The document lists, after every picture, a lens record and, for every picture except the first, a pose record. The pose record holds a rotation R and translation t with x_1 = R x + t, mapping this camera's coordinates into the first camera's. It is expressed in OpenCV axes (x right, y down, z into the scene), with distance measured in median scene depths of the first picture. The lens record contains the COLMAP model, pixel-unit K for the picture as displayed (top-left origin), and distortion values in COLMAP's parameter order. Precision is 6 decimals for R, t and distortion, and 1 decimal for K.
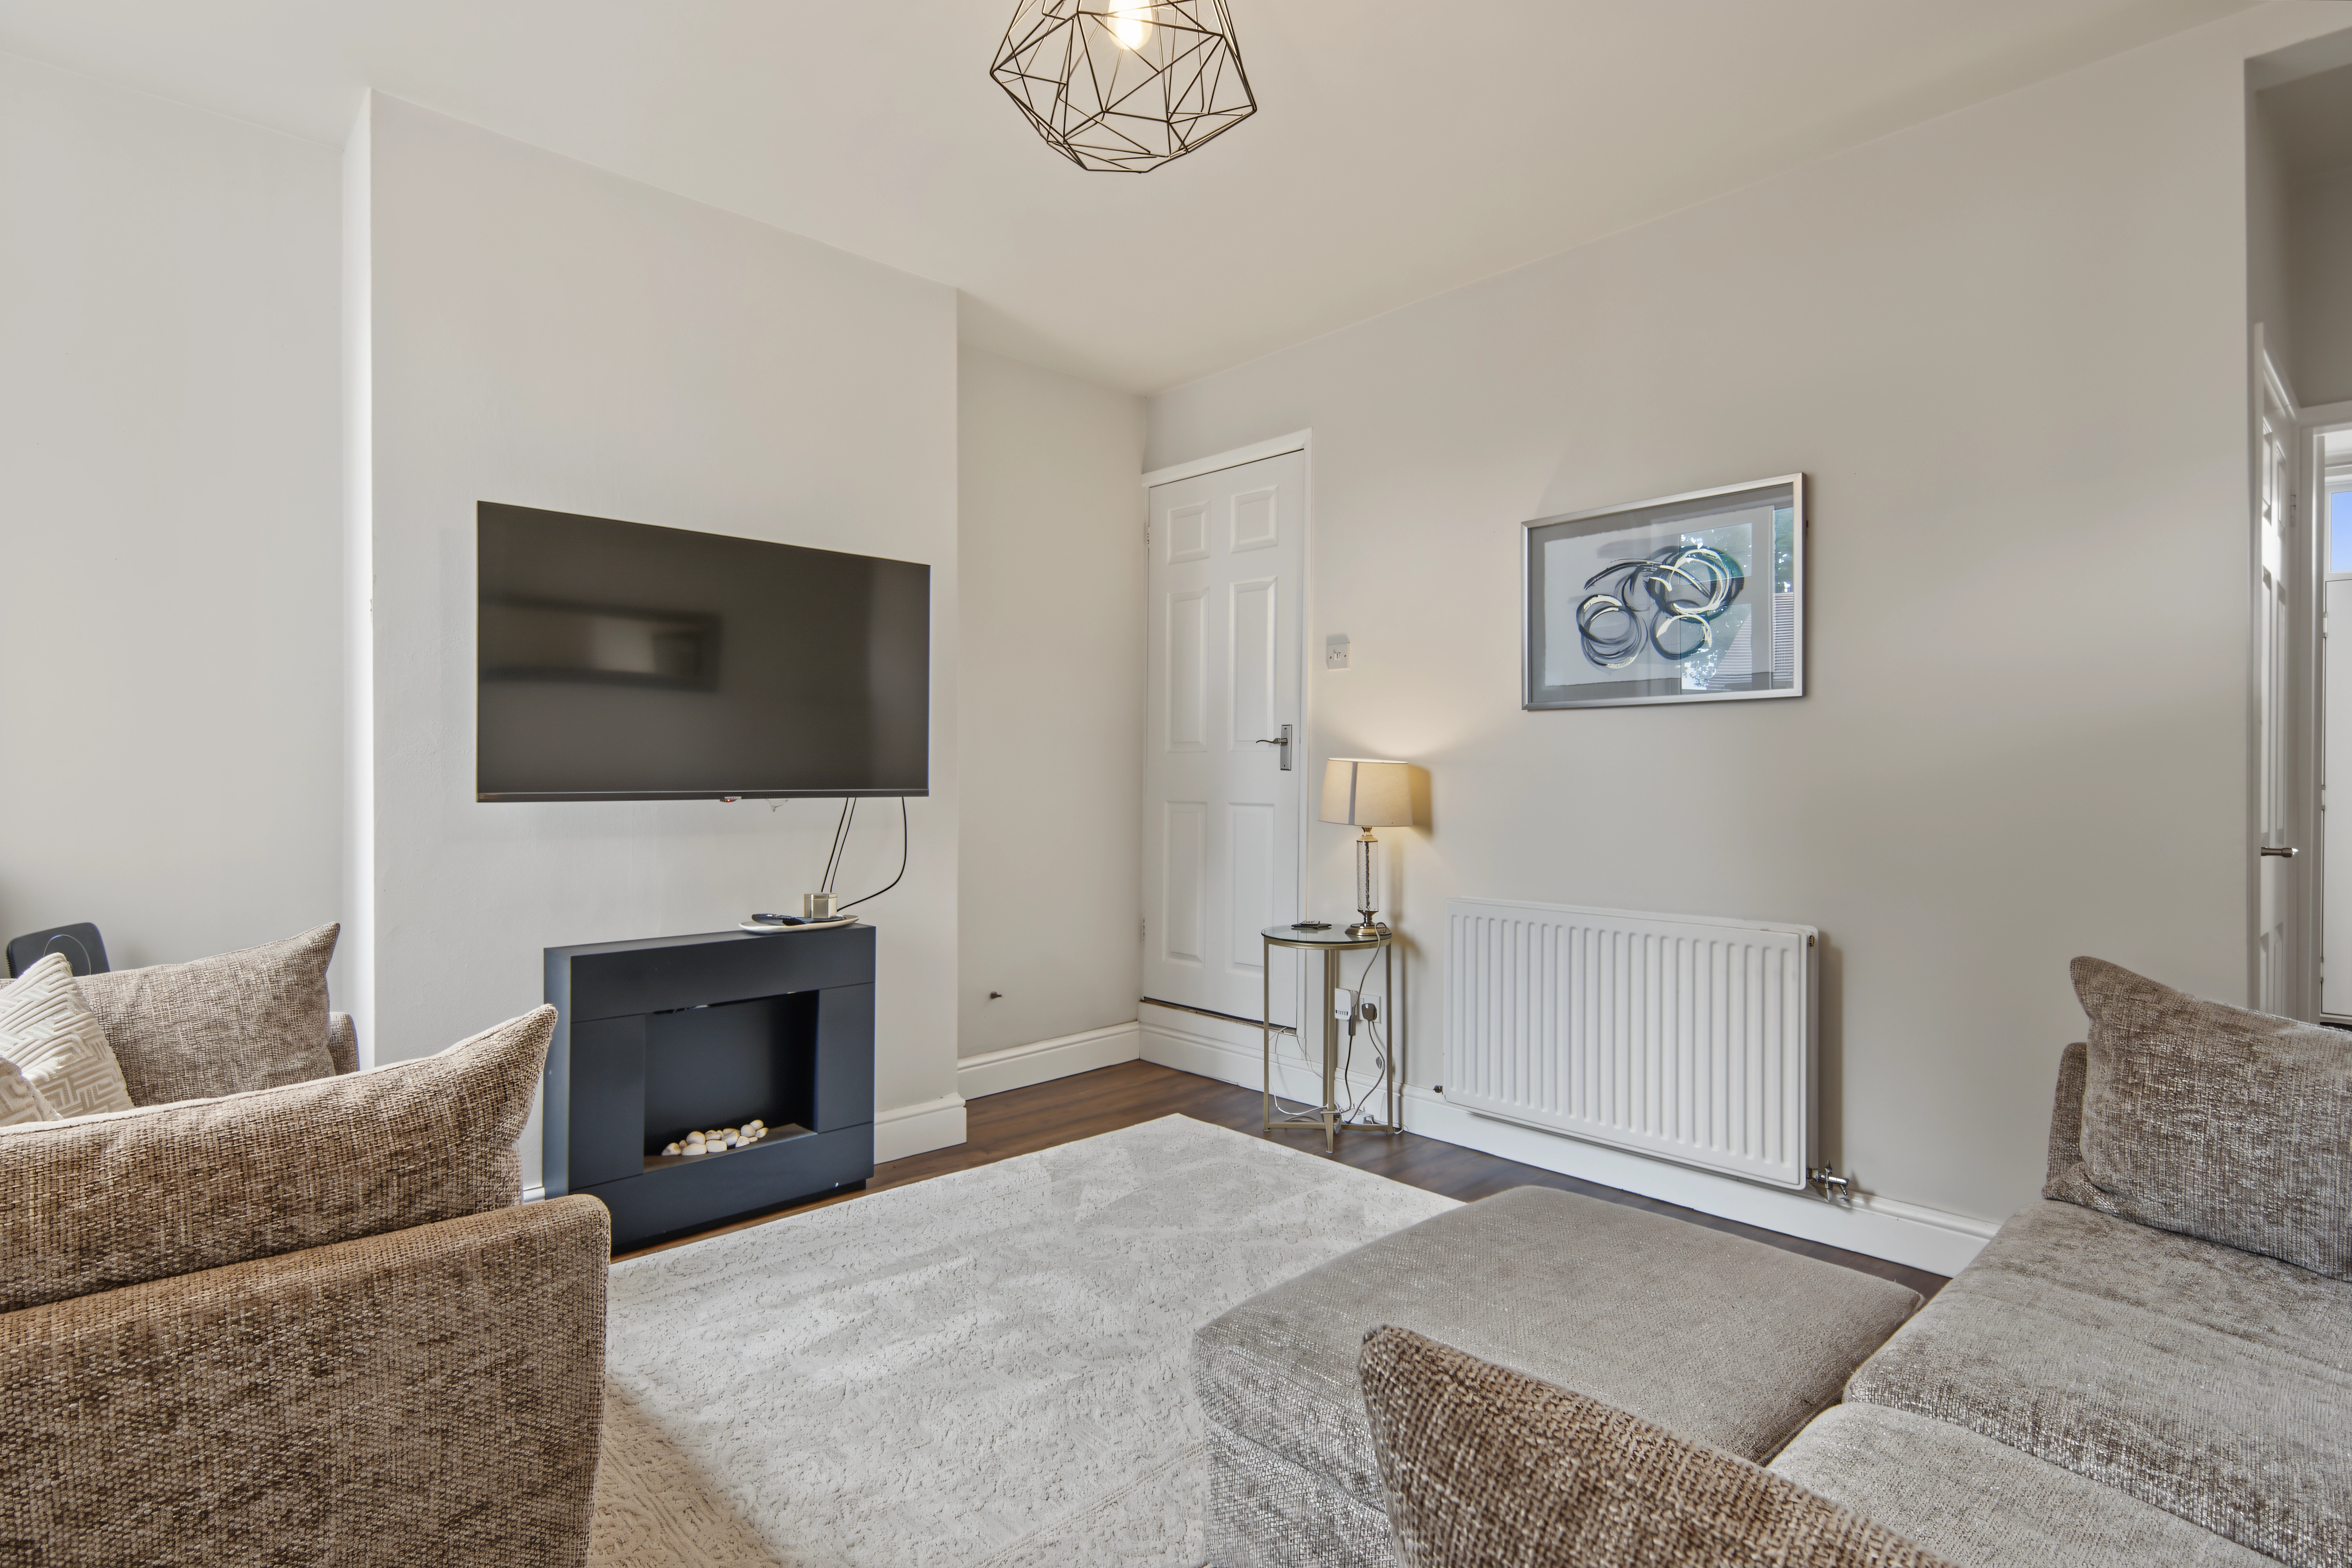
lens RADIAL K [[1135.1, 0, 1168.8], [0, 1135.1, 776.4], [0, 0, 1]] dist [0.005931, 0.000067]
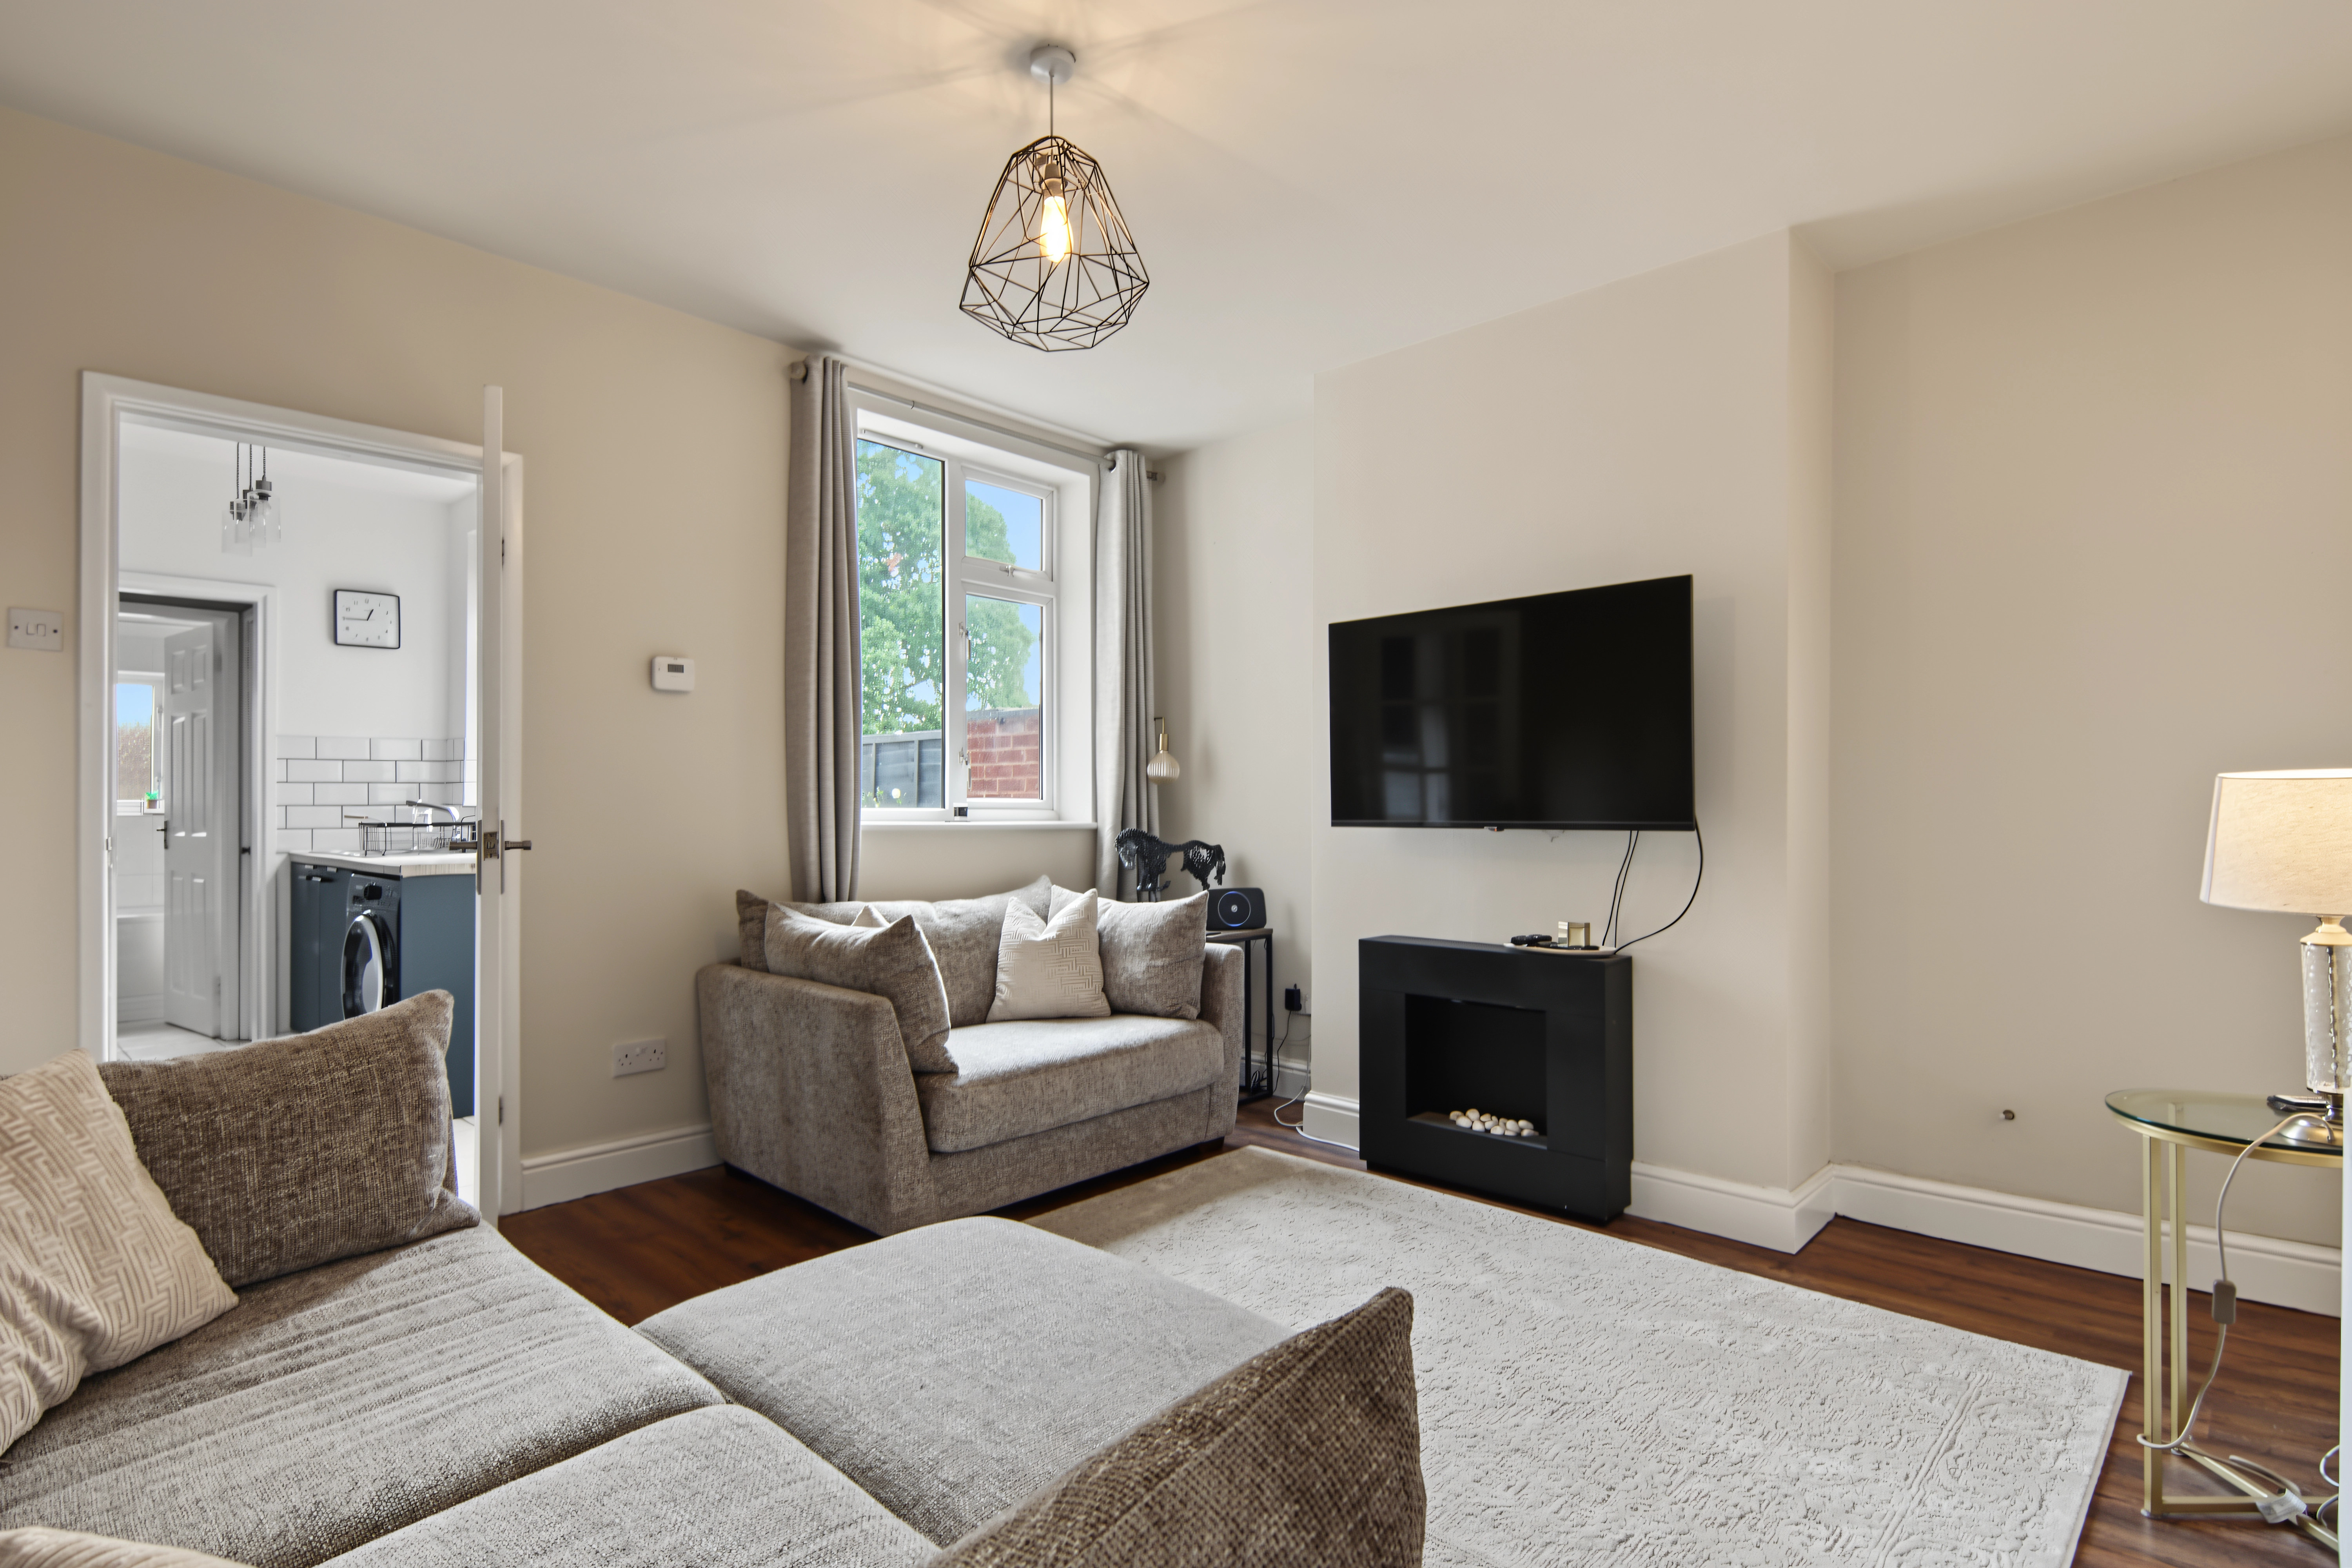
lens RADIAL K [[1135.1, 0, 1173.6], [0, 1135.1, 796.9], [0, 0, 1]] dist [0.005931, 0.000067]
pose [[0.075346, -0.012253, -0.997082, 0.665210], [0.001000, 0.999925, -0.012213, 0.000743], [0.997157, -0.000077, 0.075353, 0.532034]]
